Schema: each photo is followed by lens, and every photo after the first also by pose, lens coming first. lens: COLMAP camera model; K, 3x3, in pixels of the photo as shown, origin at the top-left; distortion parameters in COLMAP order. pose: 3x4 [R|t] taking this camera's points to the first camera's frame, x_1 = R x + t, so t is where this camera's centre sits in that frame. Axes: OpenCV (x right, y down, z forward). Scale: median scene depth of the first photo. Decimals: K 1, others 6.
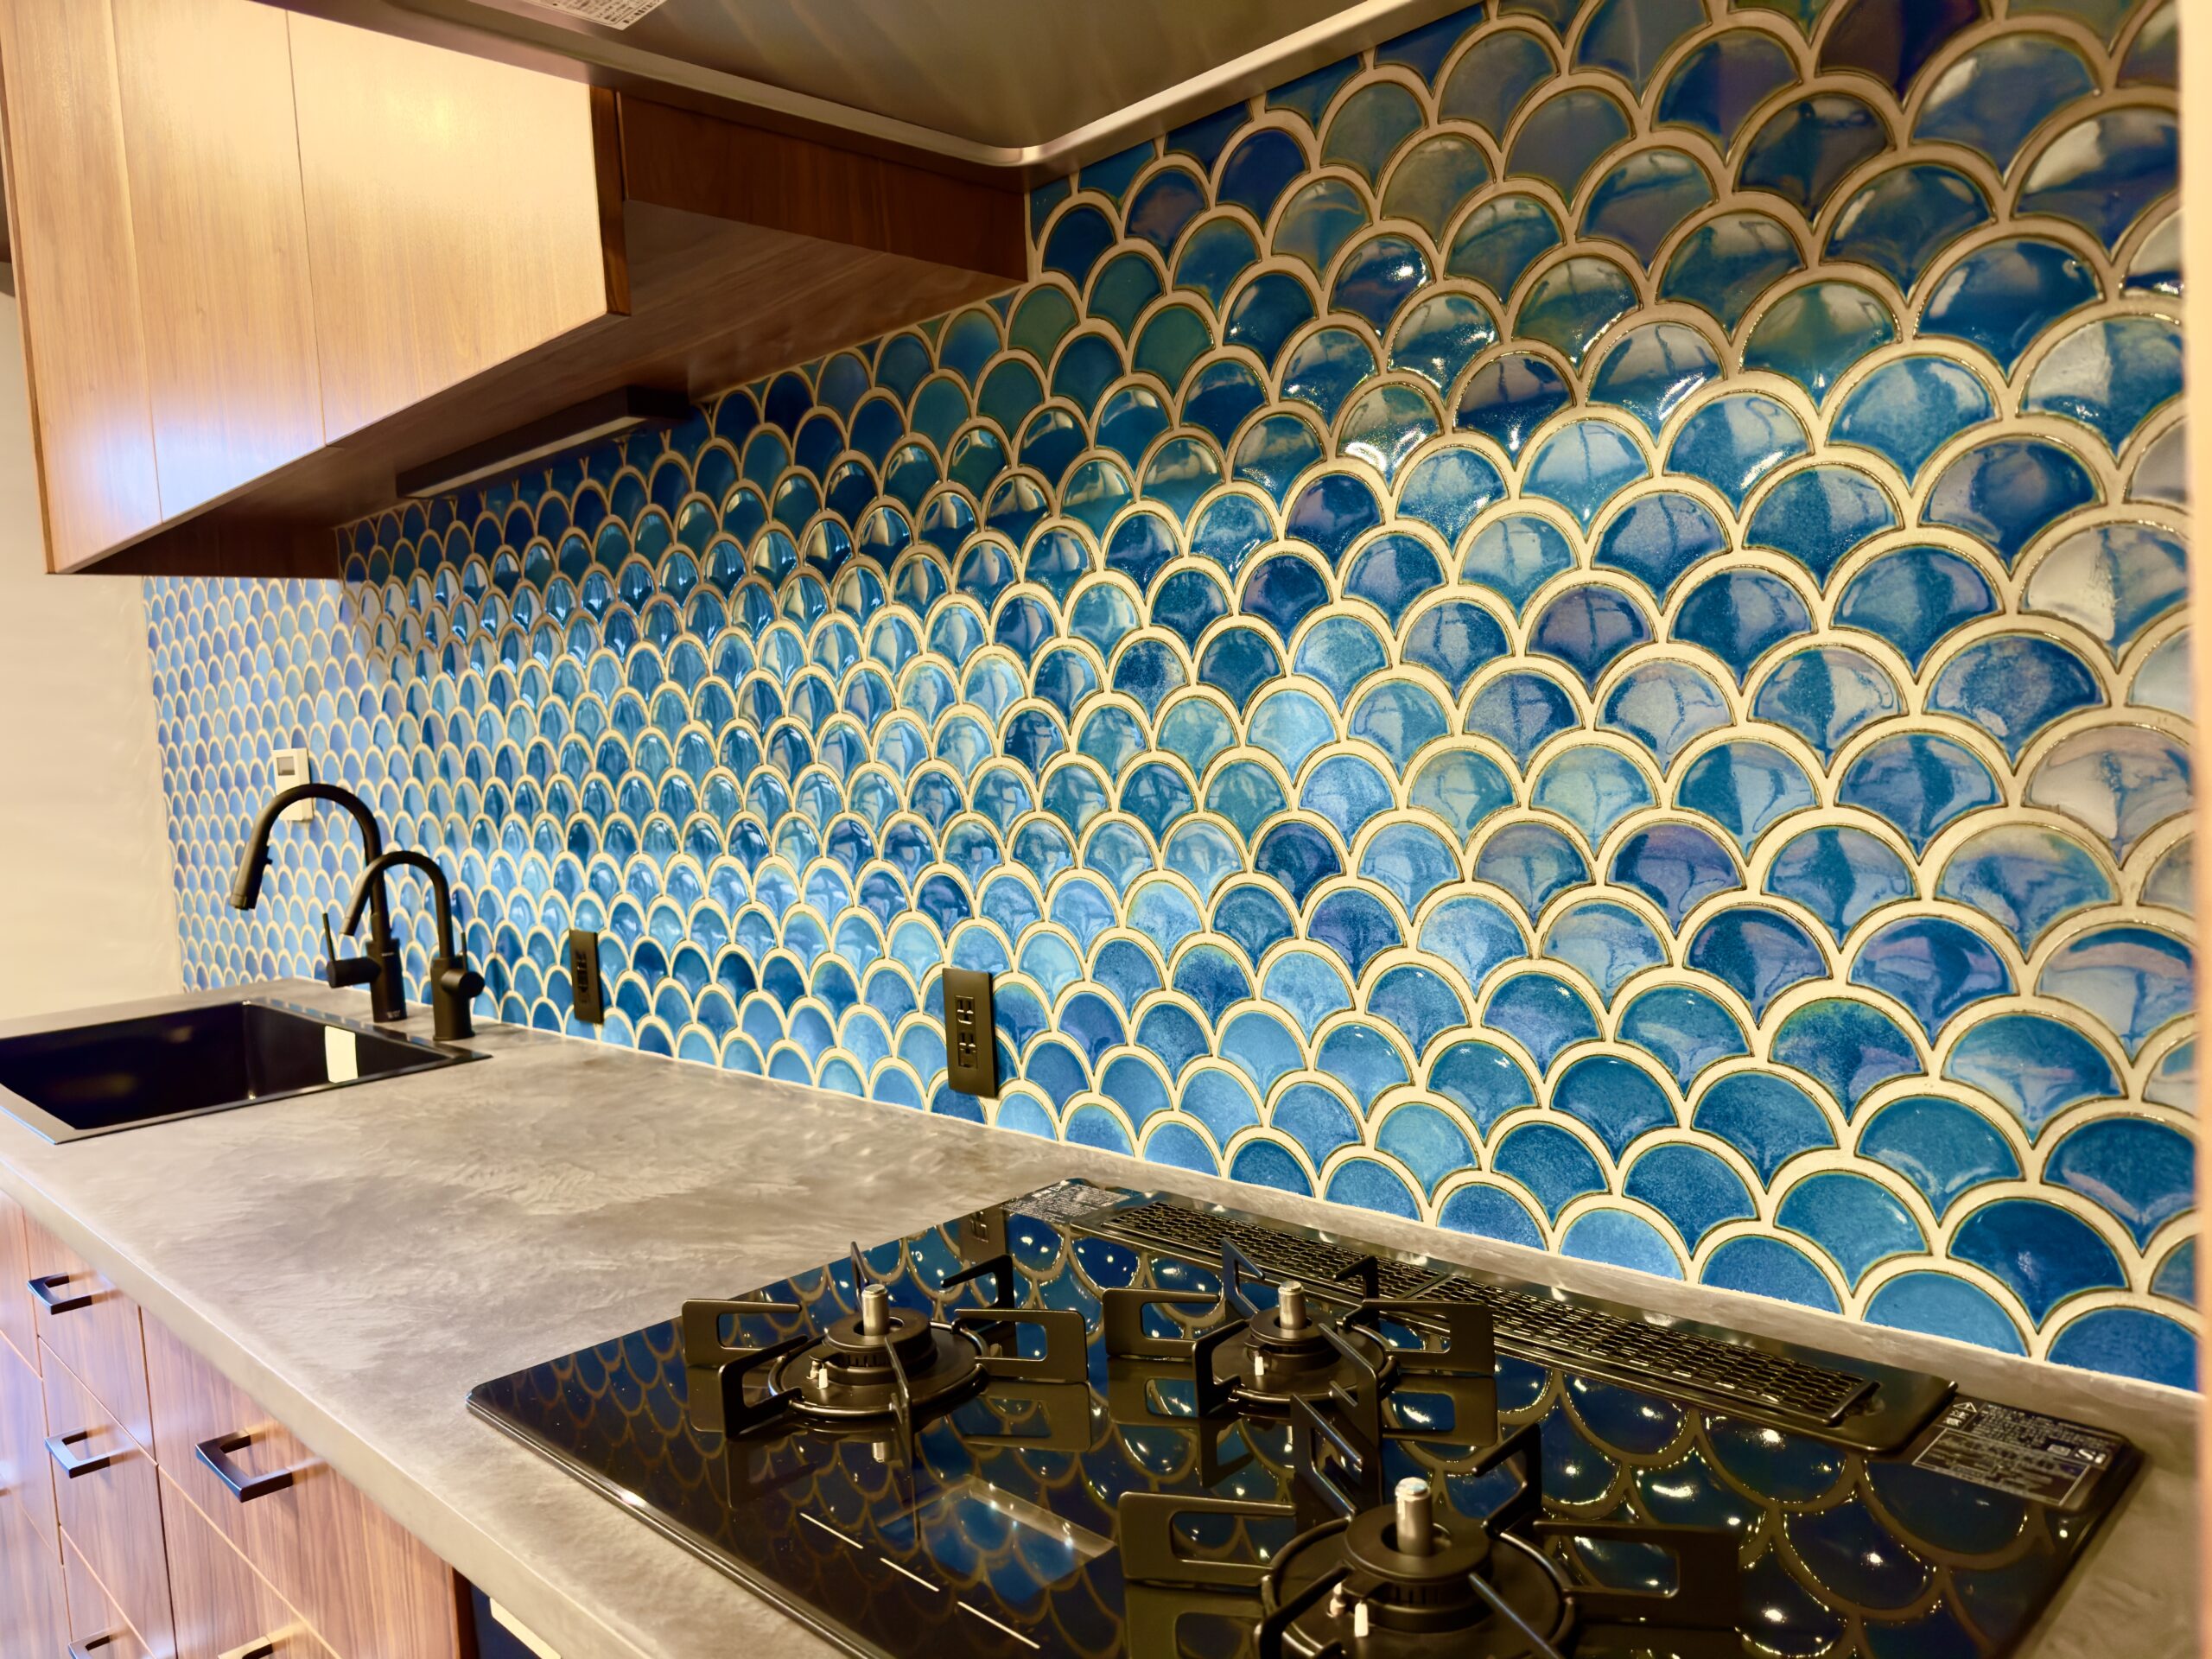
lens RADIAL K [[1544.9, 0, 1104.1], [0, 1544.9, 826.9], [0, 0, 1]] dist [0.041226, -0.017998]
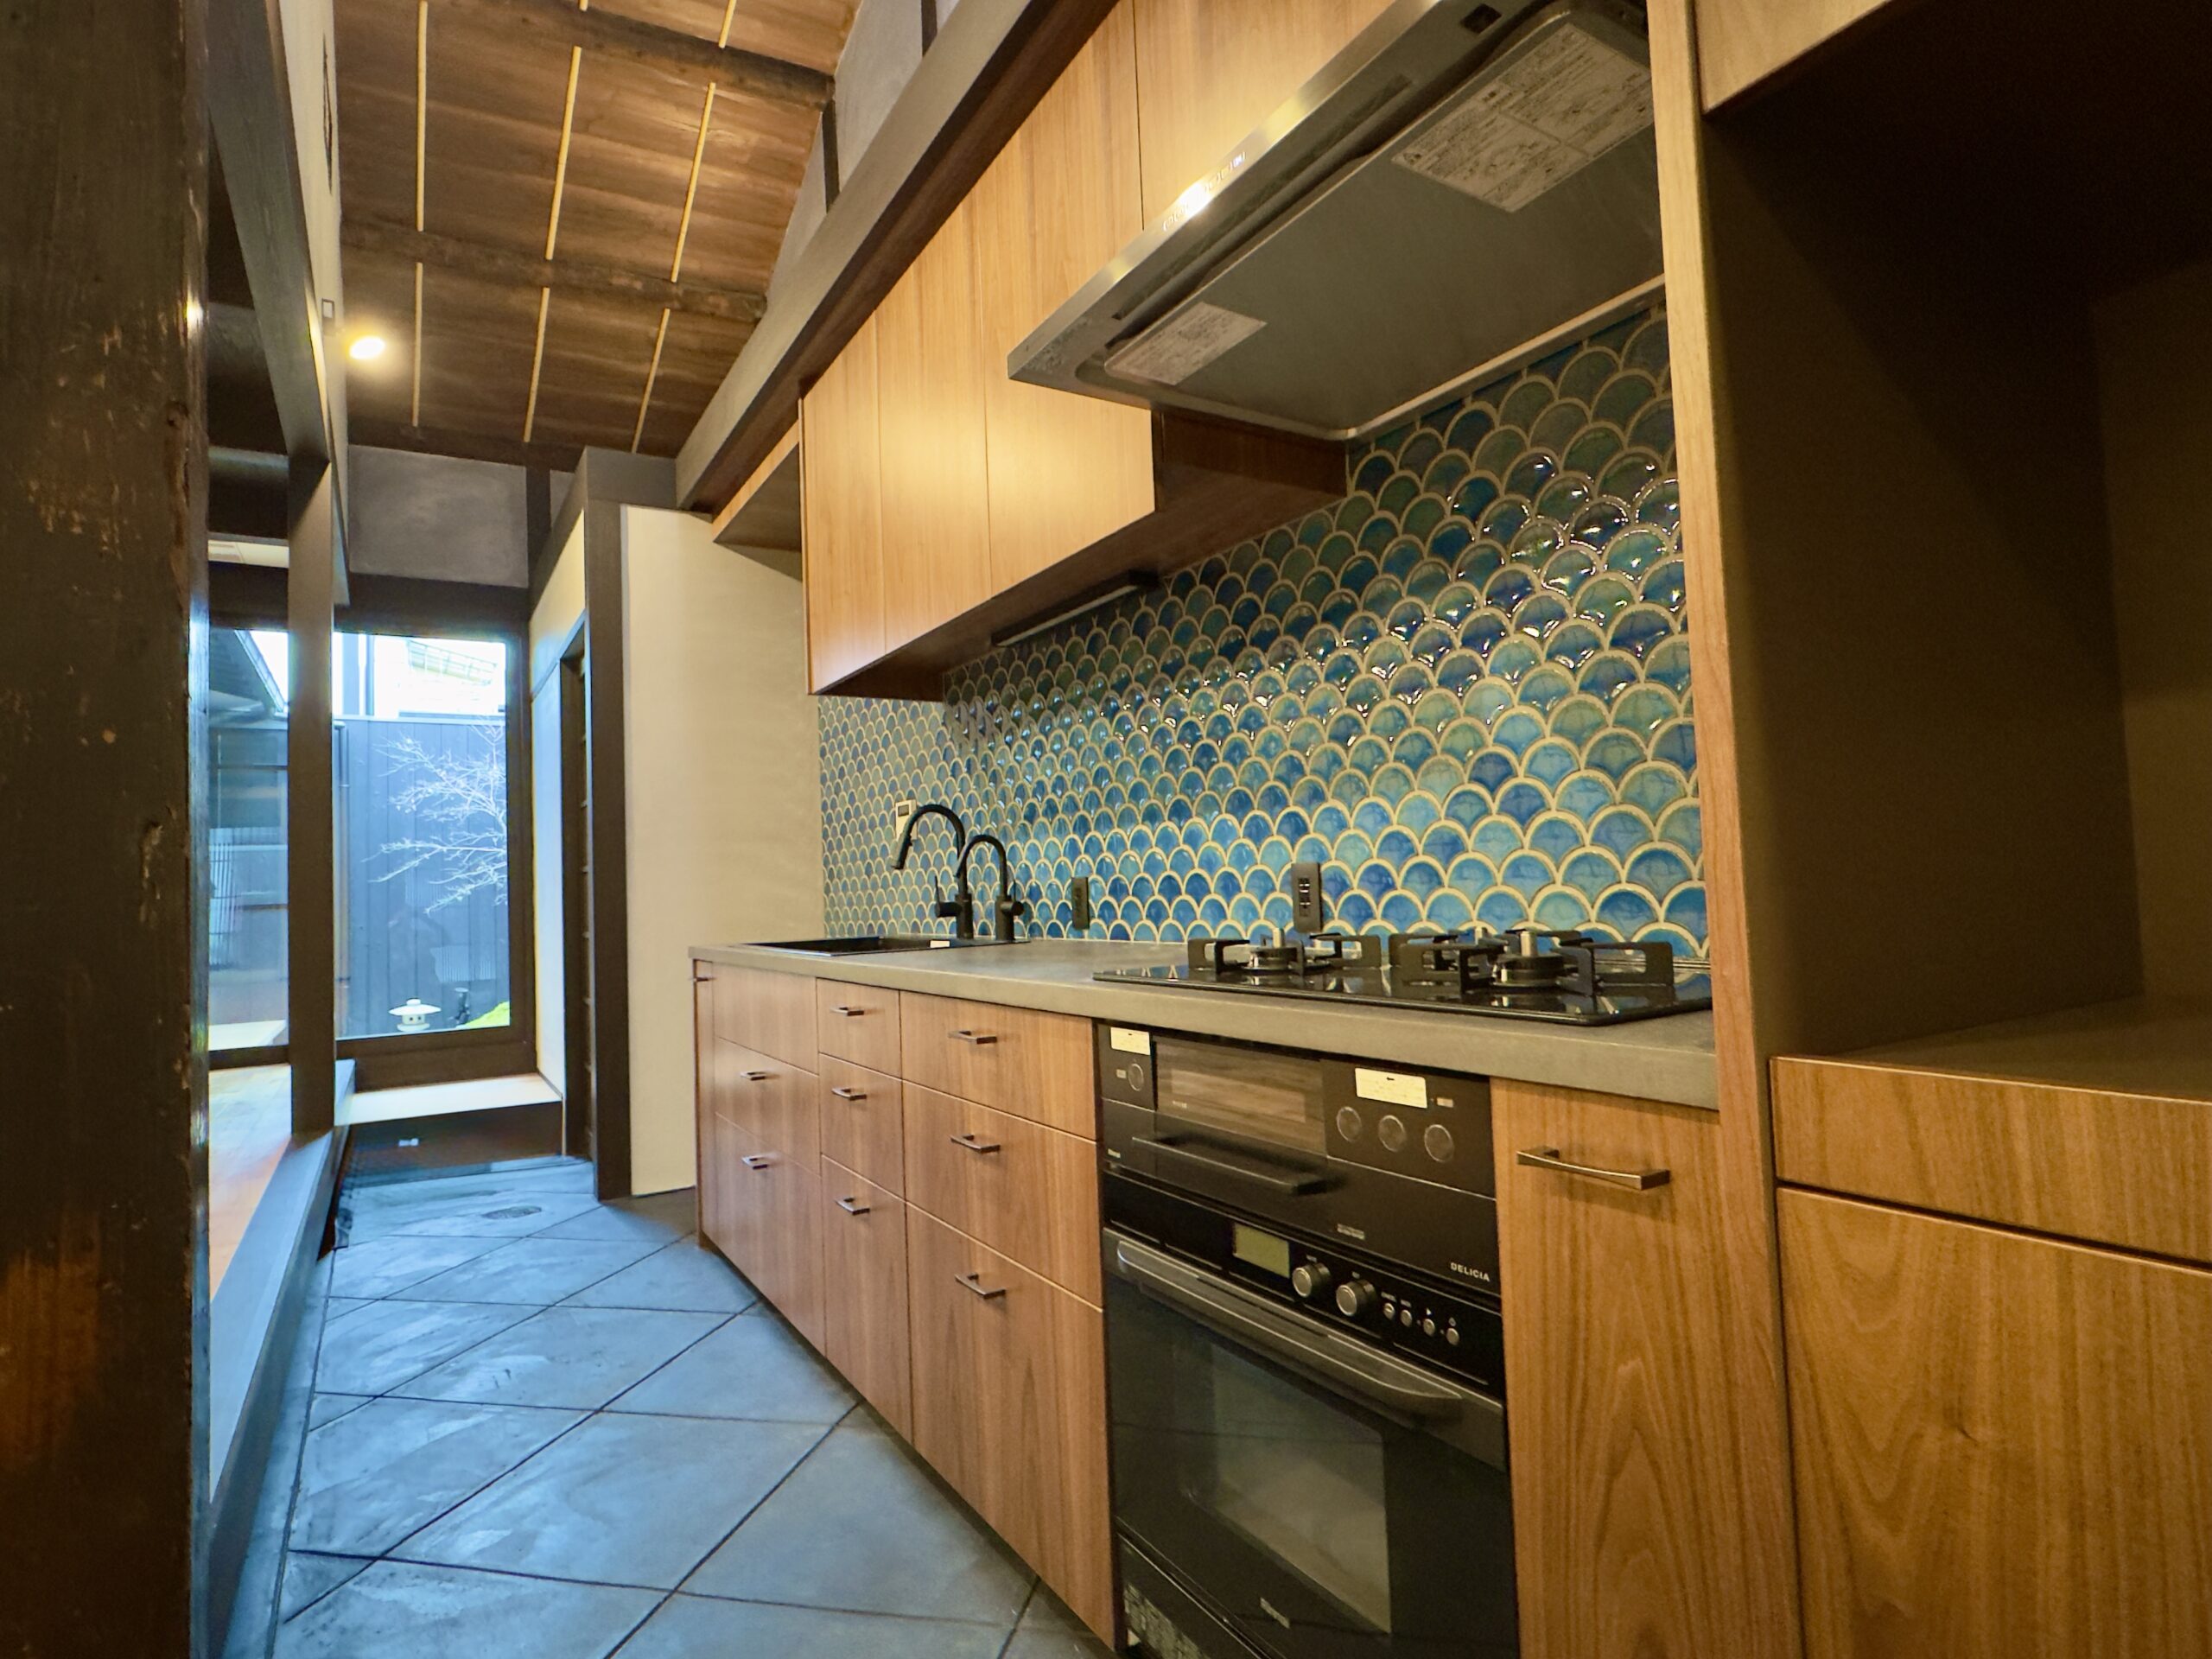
lens RADIAL K [[1161.4, 0, 1110.0], [0, 1161.4, 831.3], [0, 0, 1]] dist [0.021271, -0.000729]
pose [[0.977826, 0.006857, -0.209307, -0.028419], [-0.032731, 0.992185, -0.120409, 0.235080], [0.206846, 0.124590, 0.970408, -0.403193]]
